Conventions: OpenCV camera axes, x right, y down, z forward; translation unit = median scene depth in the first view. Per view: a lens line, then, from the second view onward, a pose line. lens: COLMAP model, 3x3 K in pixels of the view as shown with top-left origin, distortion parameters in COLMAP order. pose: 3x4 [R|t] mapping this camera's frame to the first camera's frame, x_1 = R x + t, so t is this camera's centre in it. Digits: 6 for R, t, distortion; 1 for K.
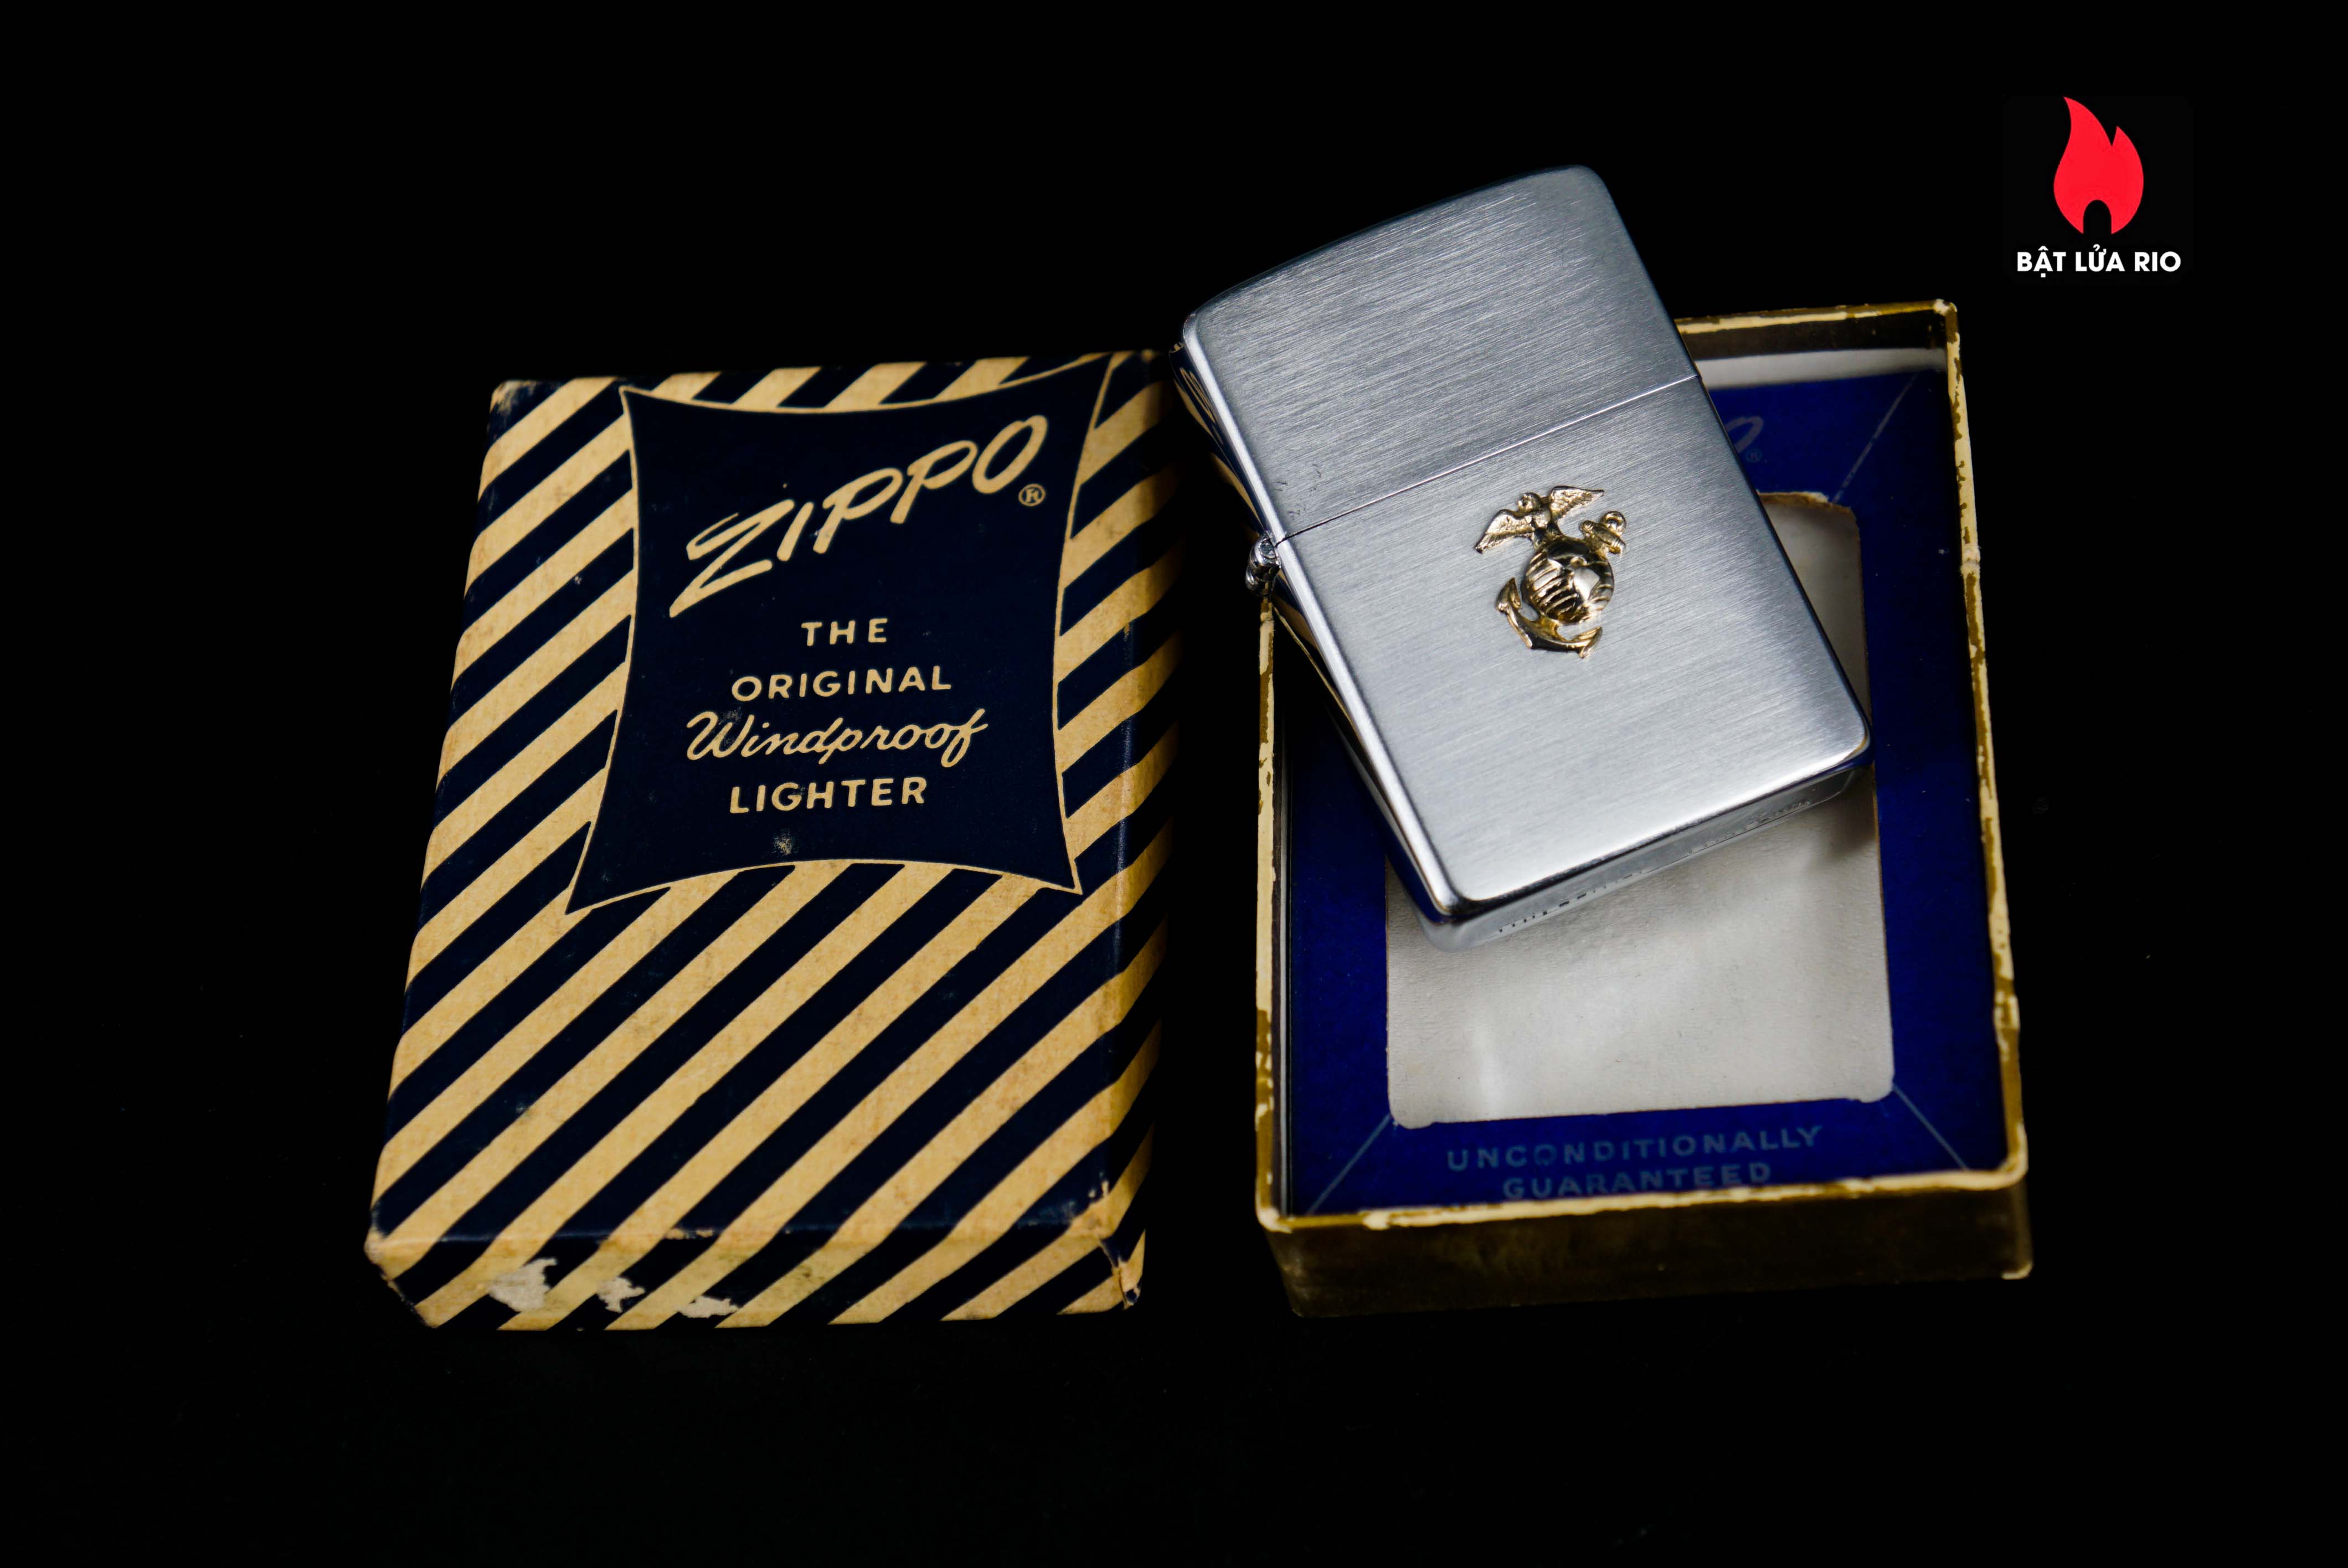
lens RADIAL K [[4646.4, 0, 1162.0], [0, 4646.4, 792.2], [0, 0, 1]] dist [0.259571, 0.230071]
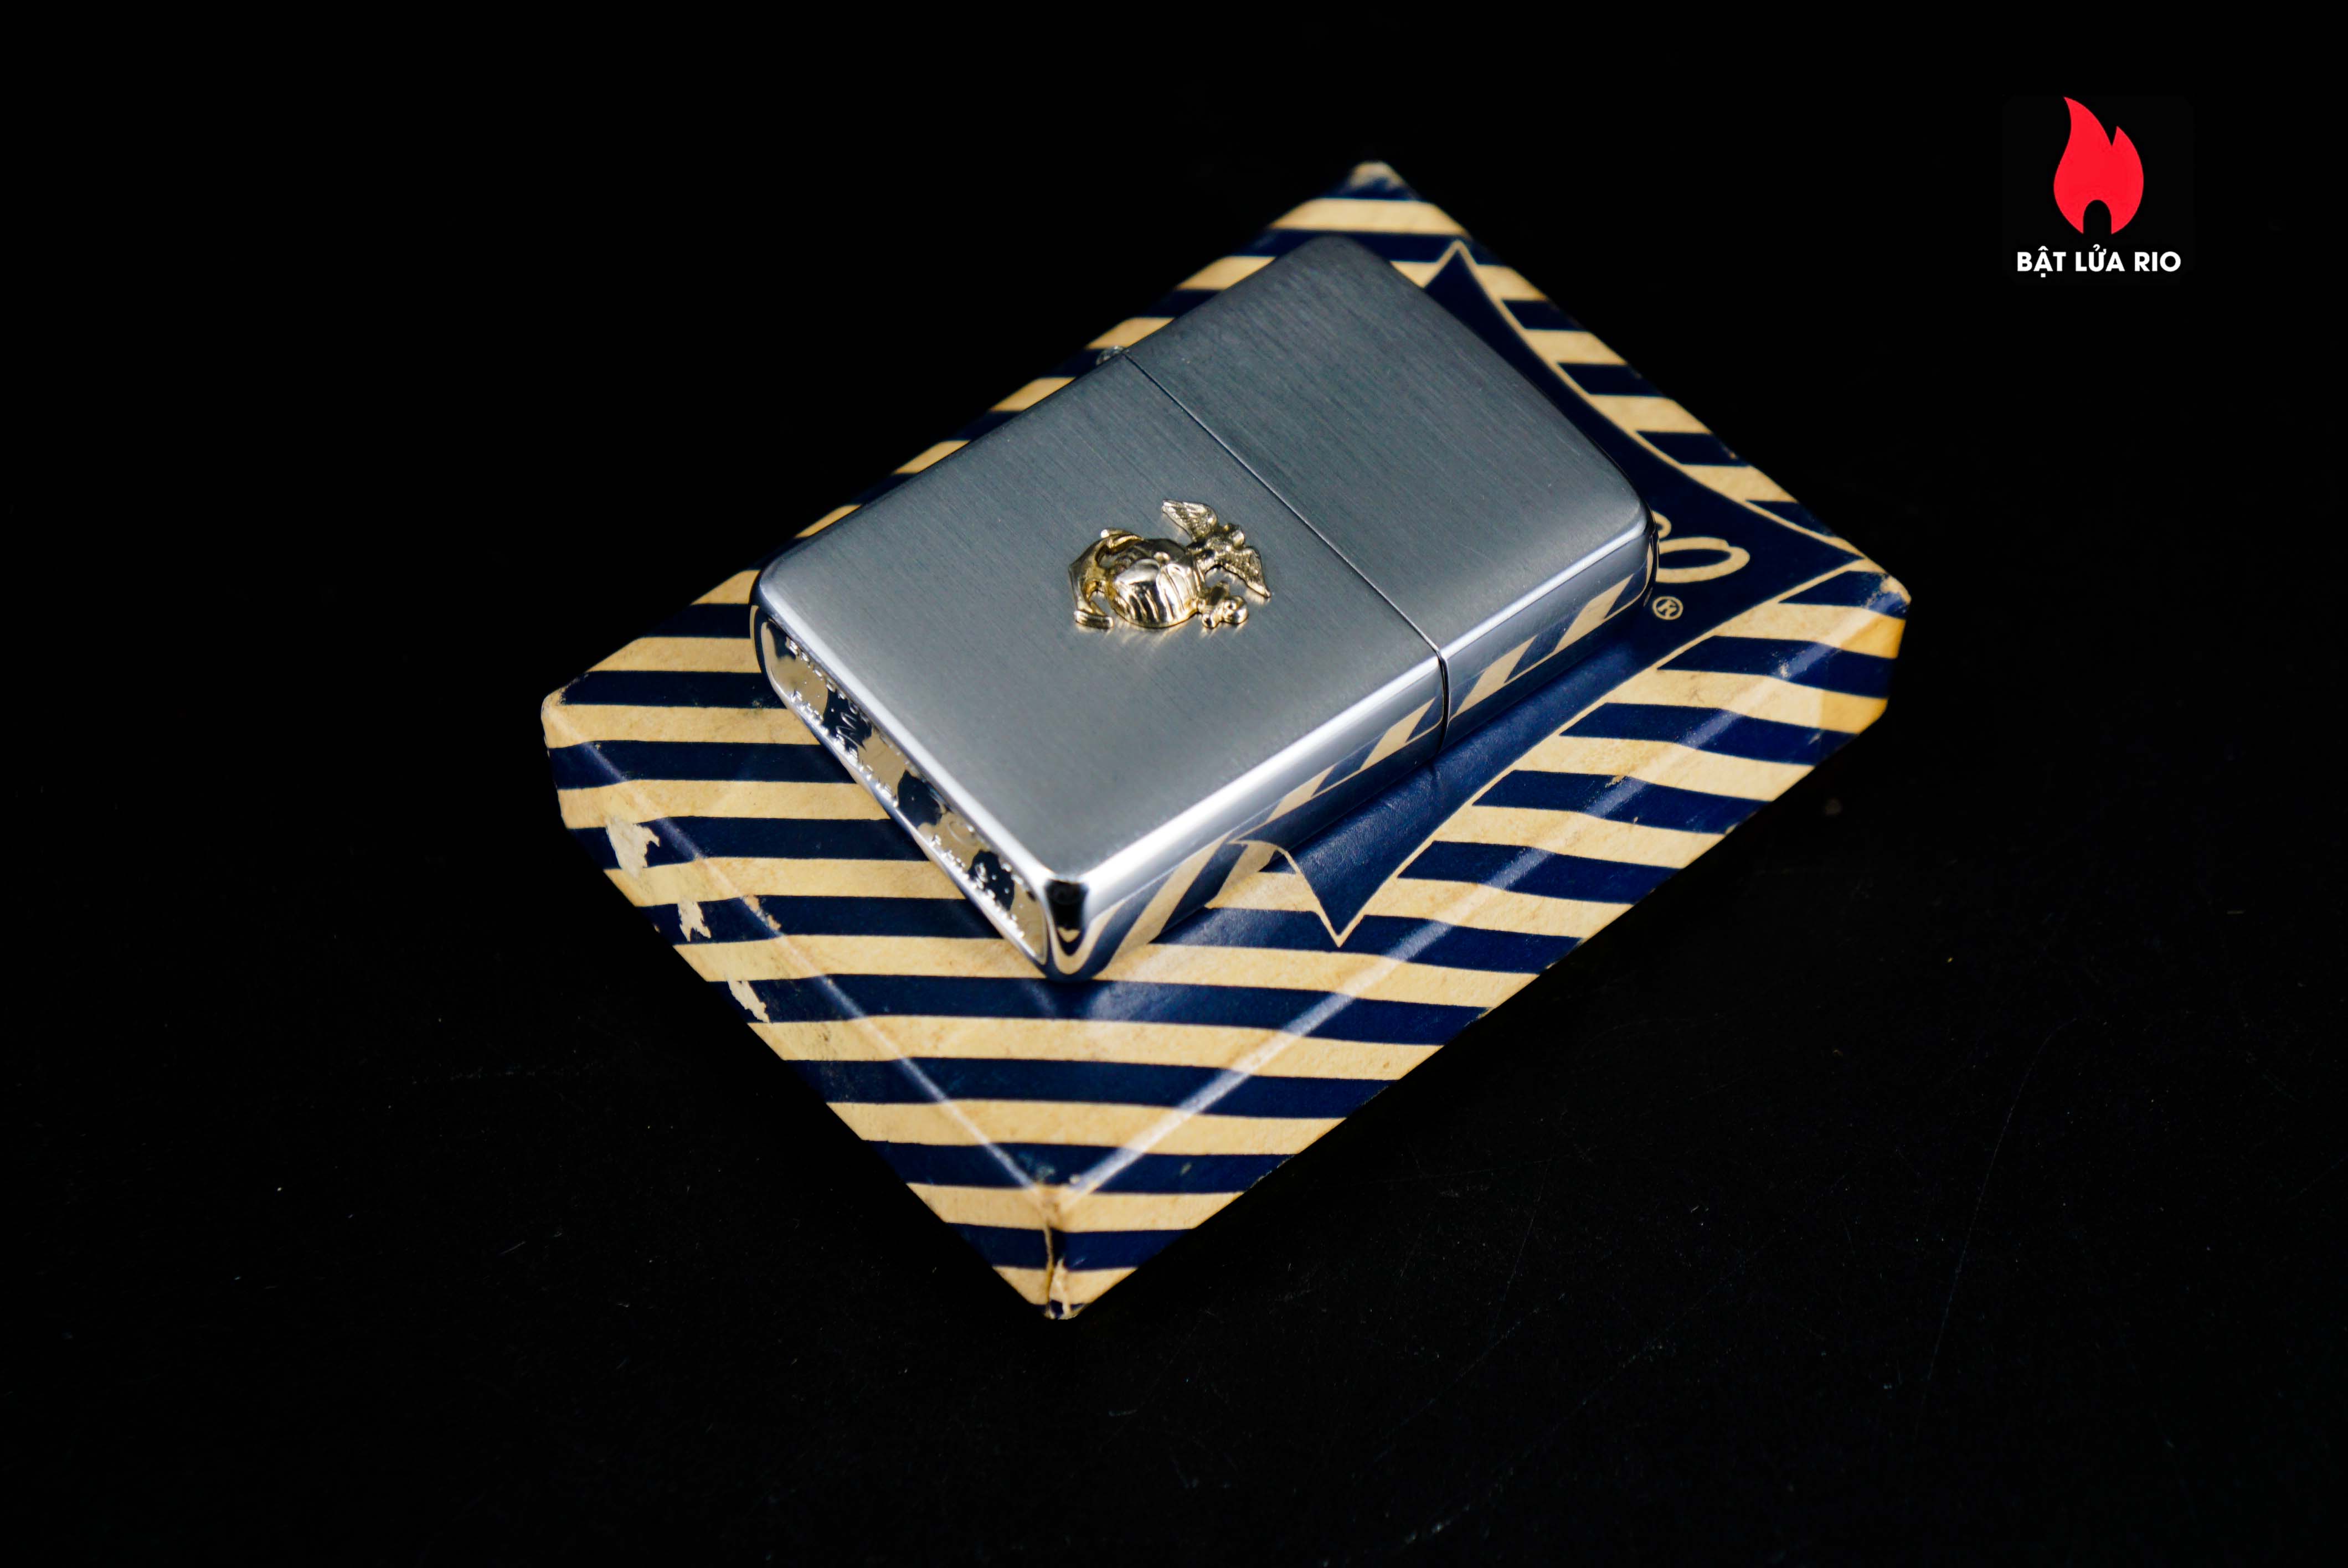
lens RADIAL K [[4646.4, 0, 1162.0], [0, 4646.4, 792.2], [0, 0, 1]] dist [0.259571, 0.230071]
pose [[0.684880, 0.666681, -0.294068, 0.198113], [-0.674111, 0.732926, 0.091620, -0.057184], [0.276611, 0.135486, 0.951383, 0.146476]]
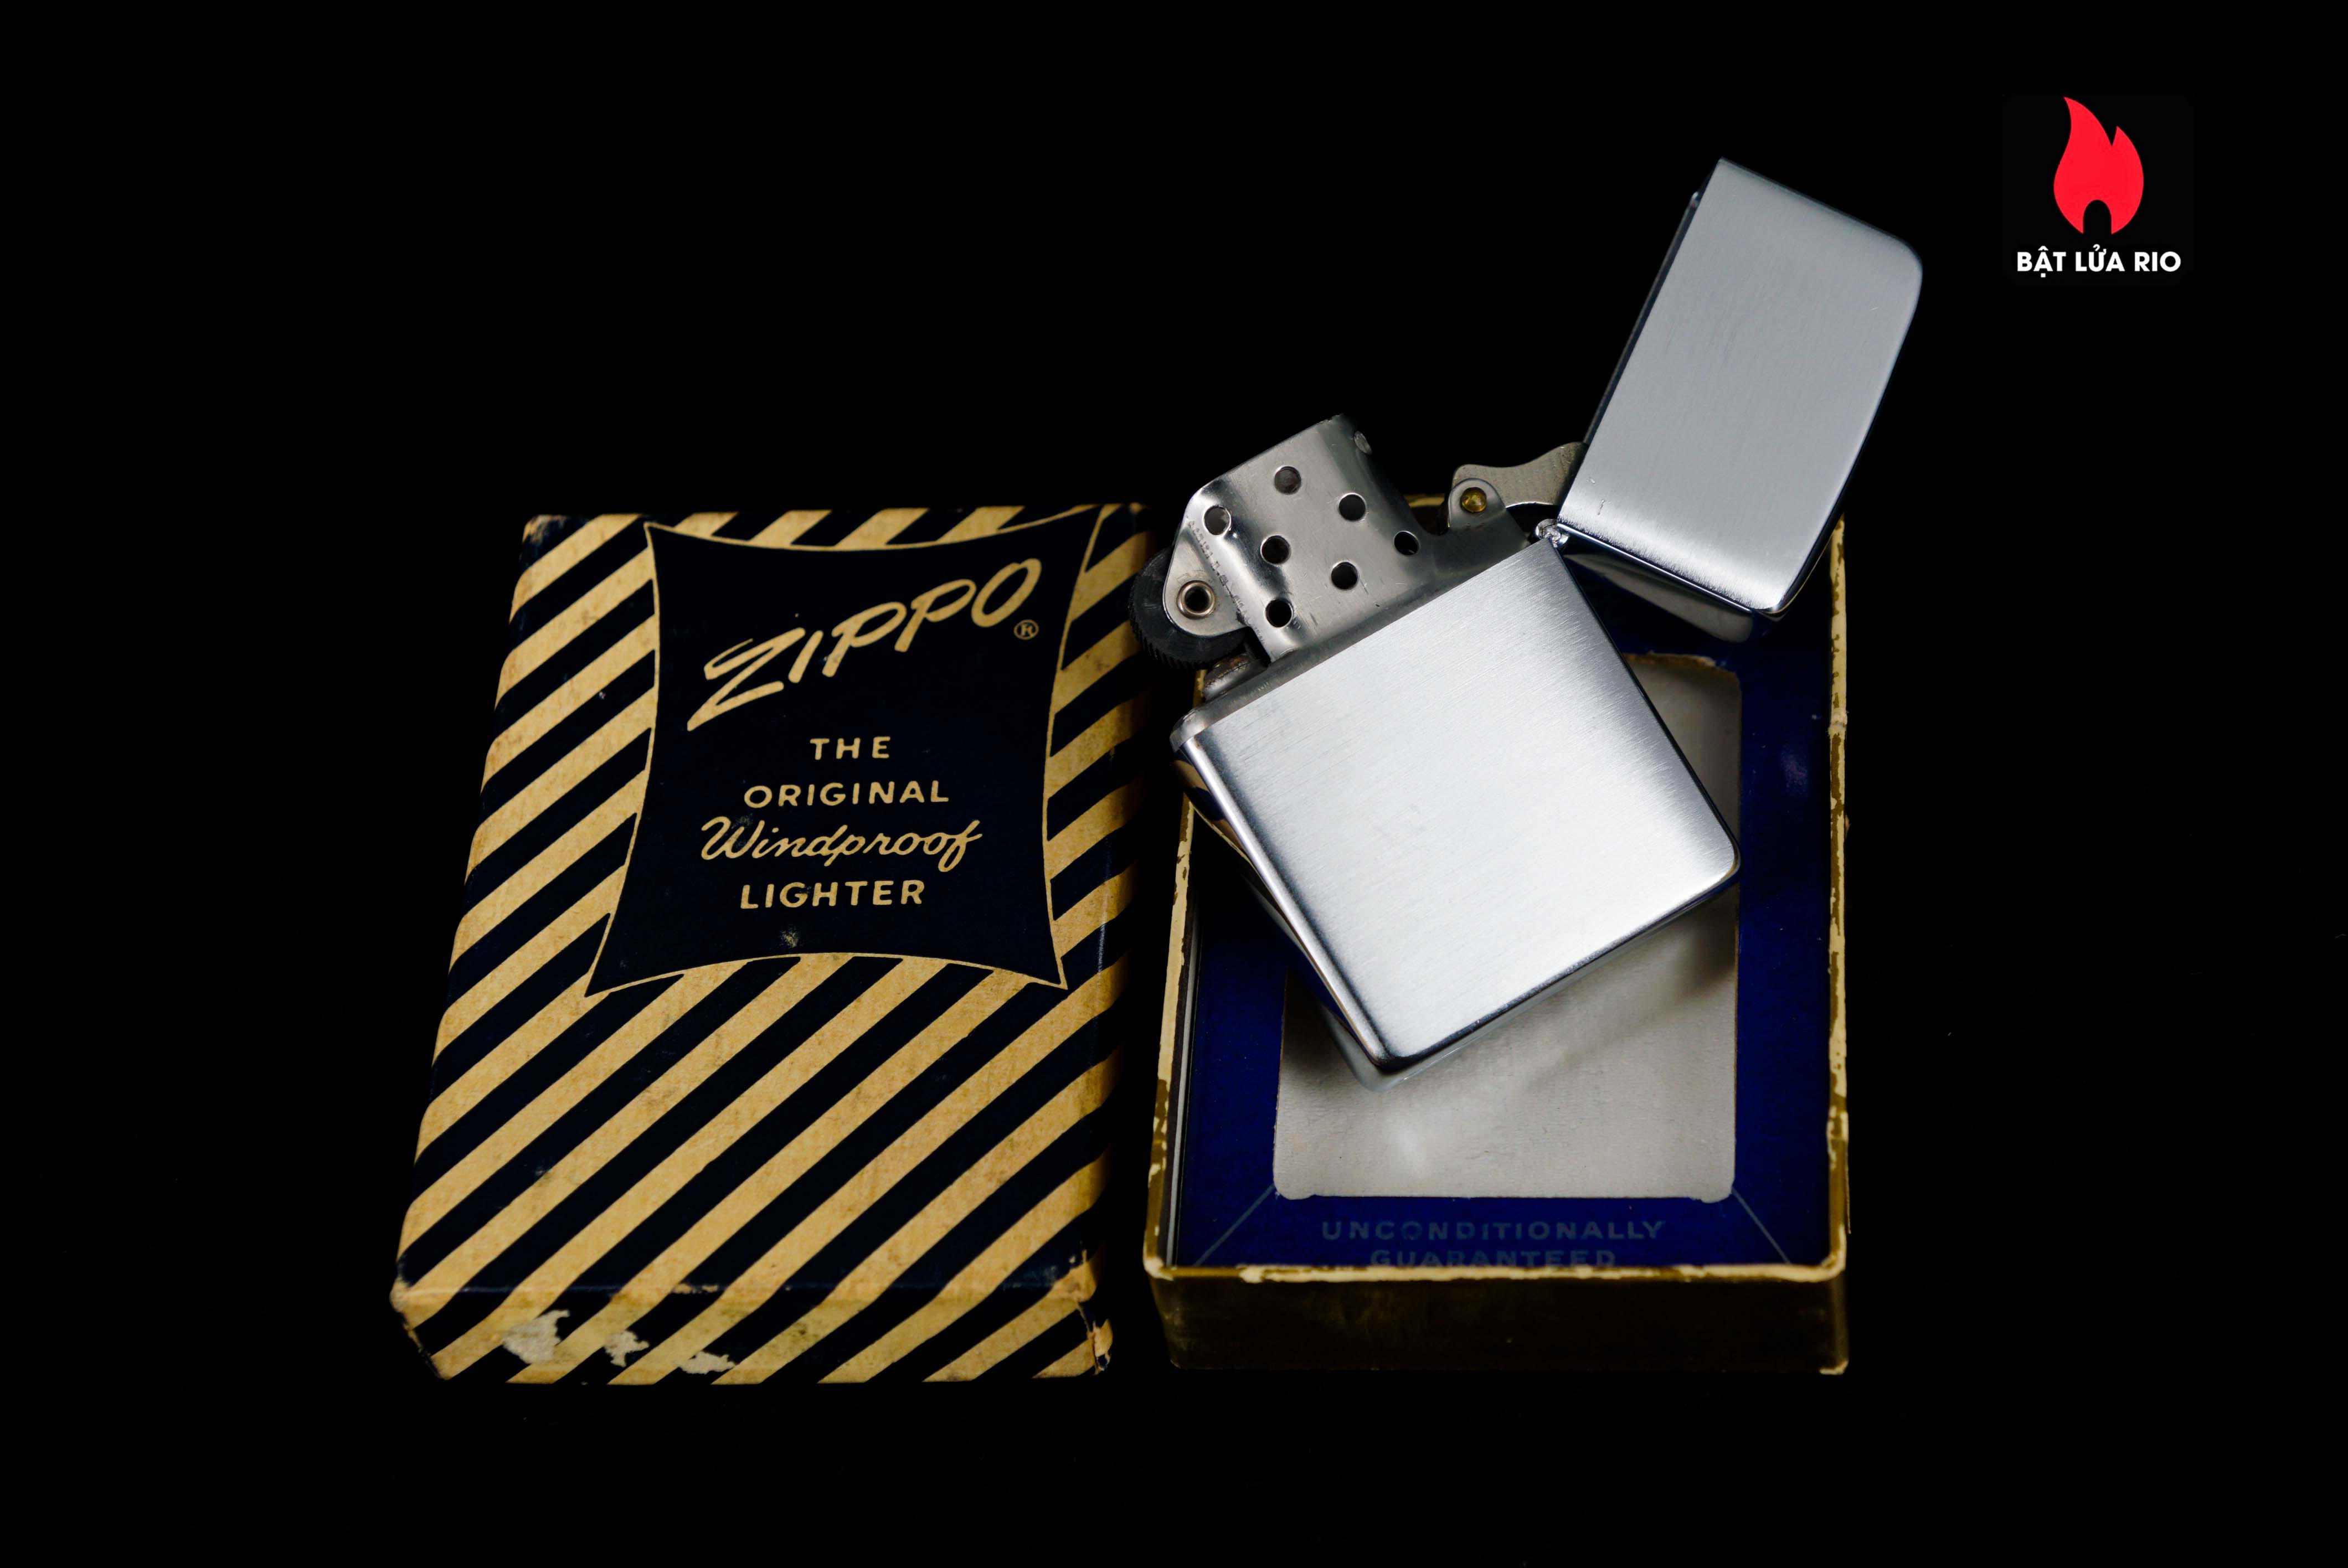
lens RADIAL K [[4646.4, 0, 1162.0], [0, 4646.4, 792.2], [0, 0, 1]] dist [0.259571, 0.230071]
pose [[0.999039, 0.032674, 0.029201, -0.028055], [-0.030688, 0.997346, -0.066023, 0.046615], [-0.031281, 0.065063, 0.997391, -0.082508]]
